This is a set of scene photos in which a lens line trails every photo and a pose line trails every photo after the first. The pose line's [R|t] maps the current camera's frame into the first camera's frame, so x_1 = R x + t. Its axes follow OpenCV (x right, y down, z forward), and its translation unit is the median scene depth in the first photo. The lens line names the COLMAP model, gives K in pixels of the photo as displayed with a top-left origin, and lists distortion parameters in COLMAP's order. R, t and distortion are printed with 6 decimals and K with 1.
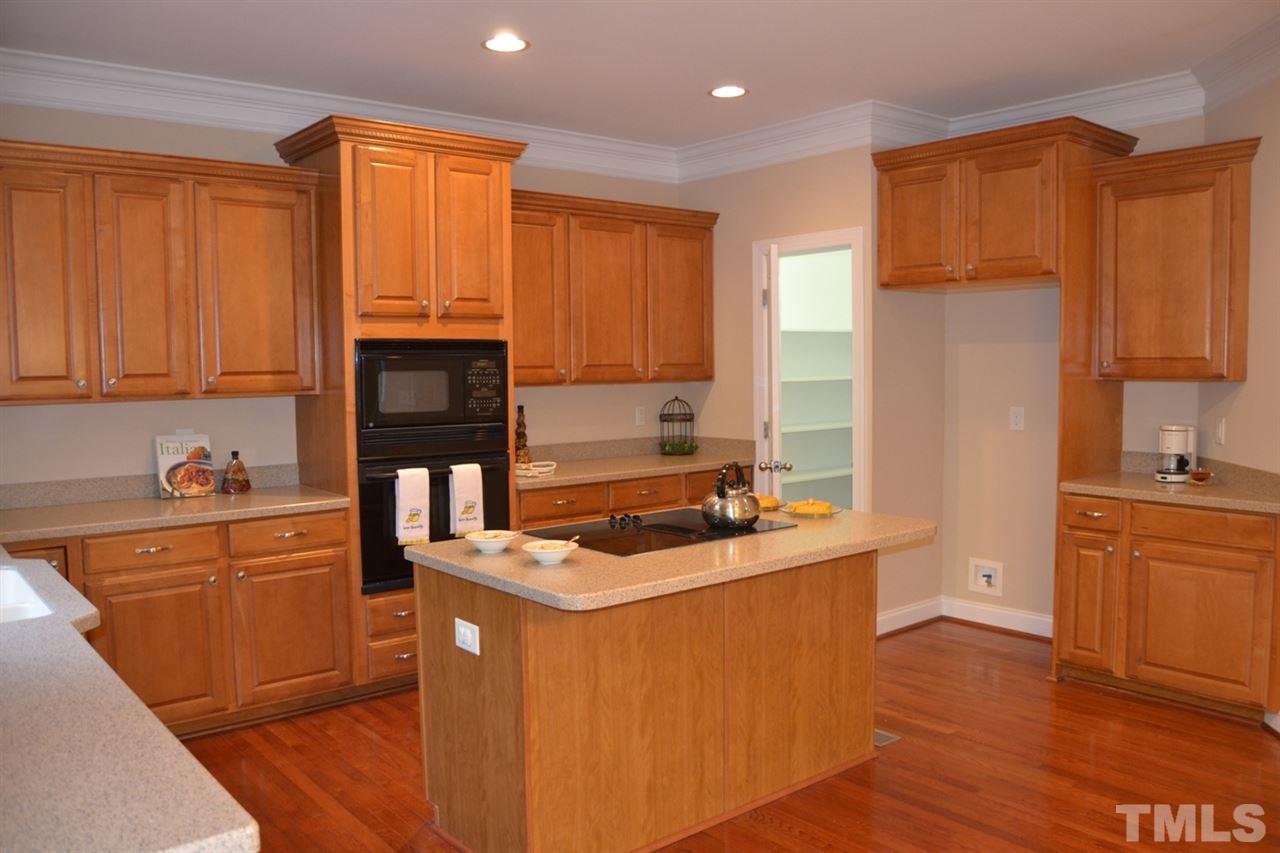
lens RADIAL K [[1021.4, 0, 643.8], [0, 1021.4, 427.7], [0, 0, 1]] dist [-0.085556, 0.020934]
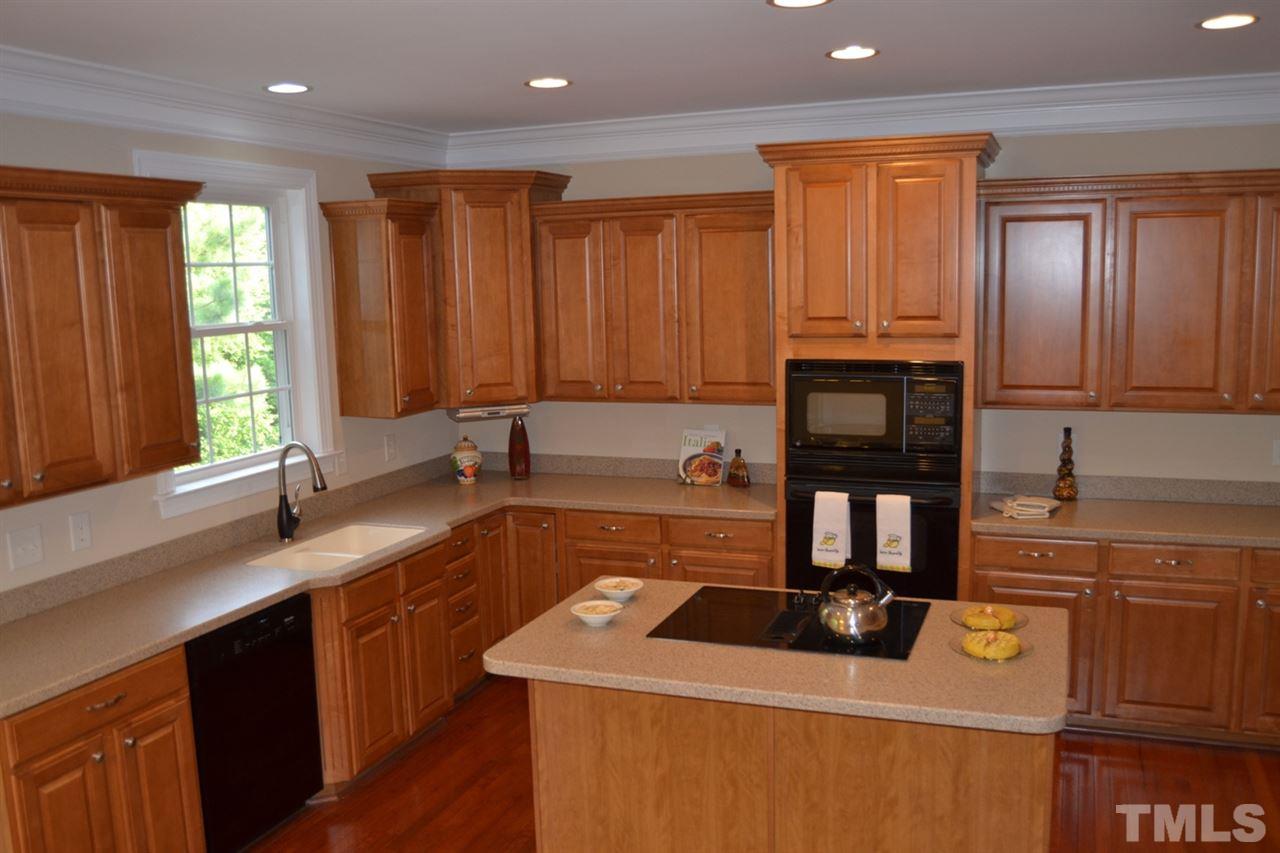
lens RADIAL K [[1113.5, 0, 642.6], [0, 1113.5, 430.9], [0, 0, 1]] dist [-0.083232, 0.029178]
pose [[0.482855, 0.120274, -0.867401, 0.628579], [-0.038111, 0.992471, 0.116401, -0.141073], [0.874871, -0.023148, 0.483803, 0.327188]]
